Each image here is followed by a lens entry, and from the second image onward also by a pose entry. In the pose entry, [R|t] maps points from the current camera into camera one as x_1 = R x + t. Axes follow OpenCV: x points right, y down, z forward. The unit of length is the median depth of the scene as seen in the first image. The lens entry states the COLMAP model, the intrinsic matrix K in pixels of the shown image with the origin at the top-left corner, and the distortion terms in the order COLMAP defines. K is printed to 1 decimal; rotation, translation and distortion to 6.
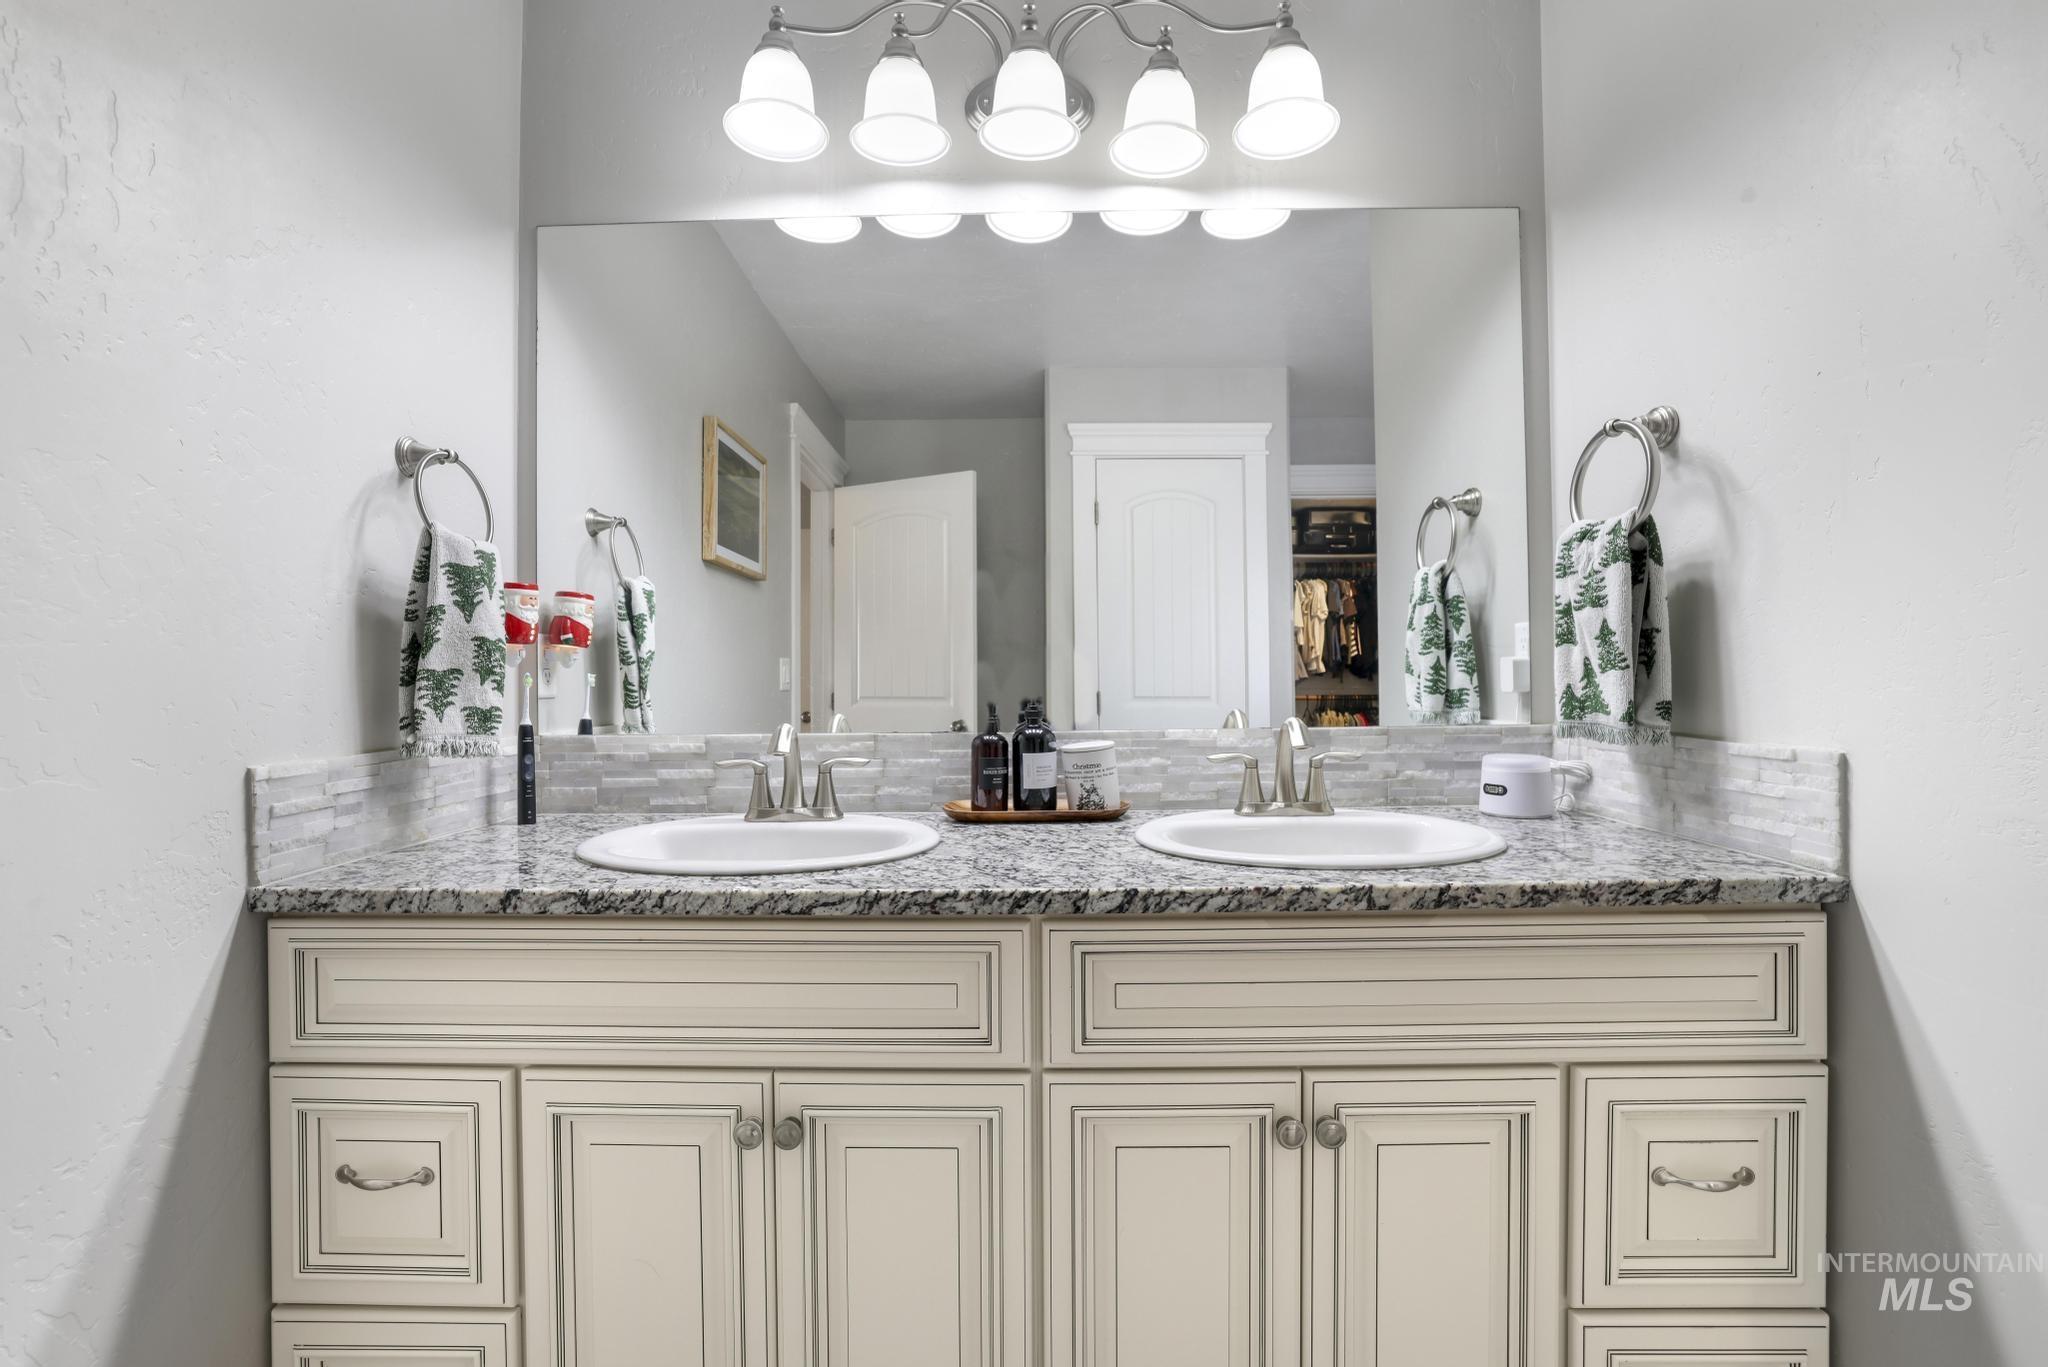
lens RADIAL K [[895.7, 0, 1031.9], [0, 895.7, 673.7], [0, 0, 1]] dist [-0.051722, 0.020966]
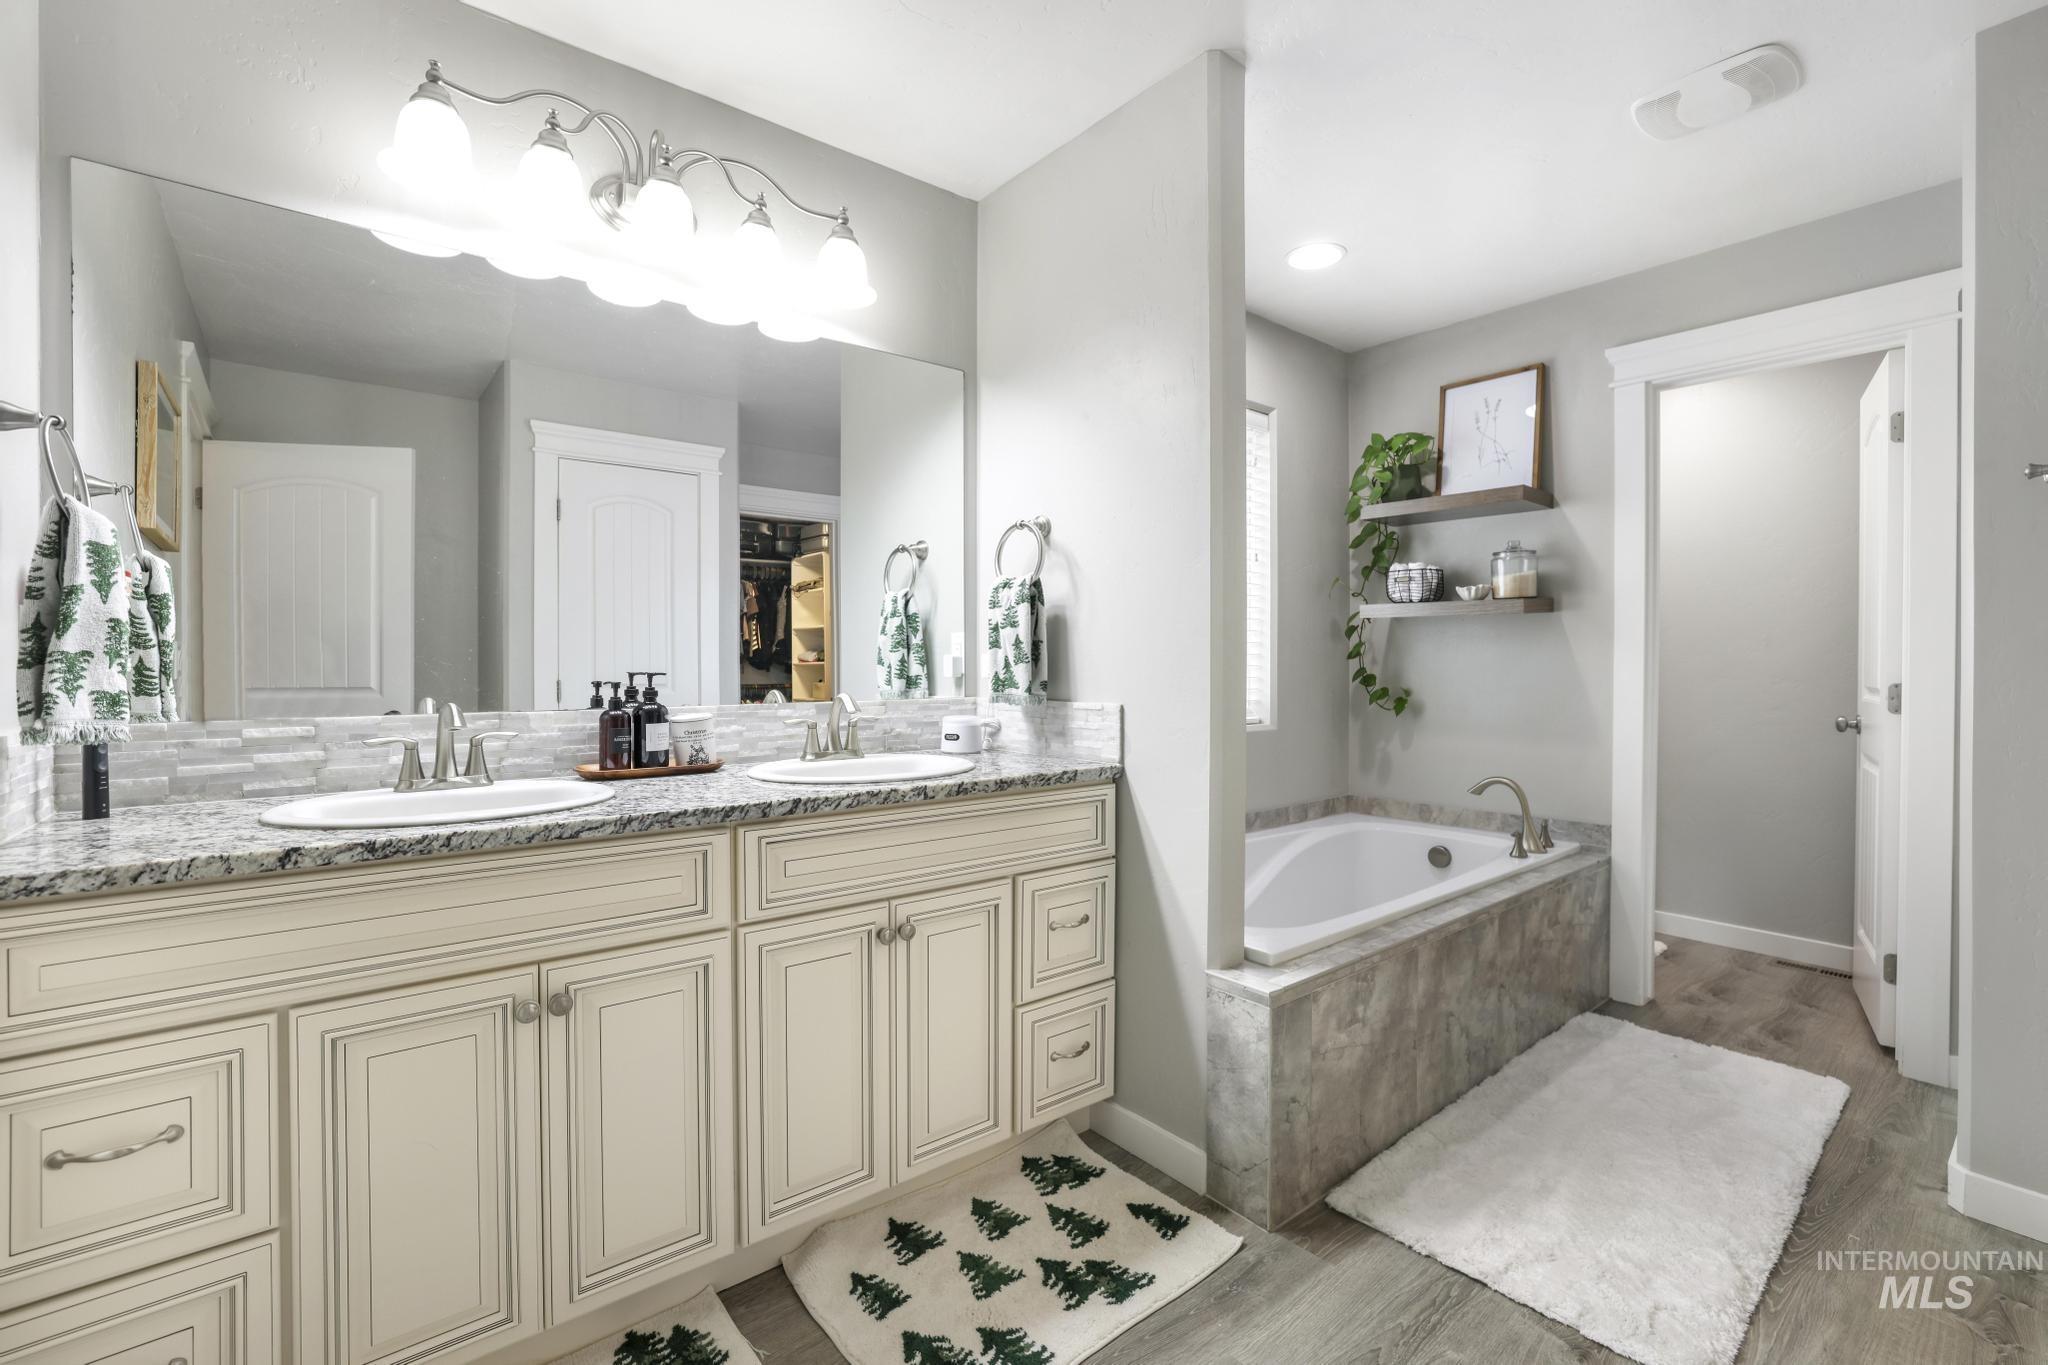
lens RADIAL K [[889.0, 0, 1002.3], [0, 889.0, 676.0], [0, 0, 1]] dist [-0.050866, 0.019495]
pose [[0.780742, 0.000781, 0.624853, -0.471910], [-0.007562, 0.999938, 0.008199, 0.006647], [-0.624808, -0.011127, 0.780699, -0.362944]]
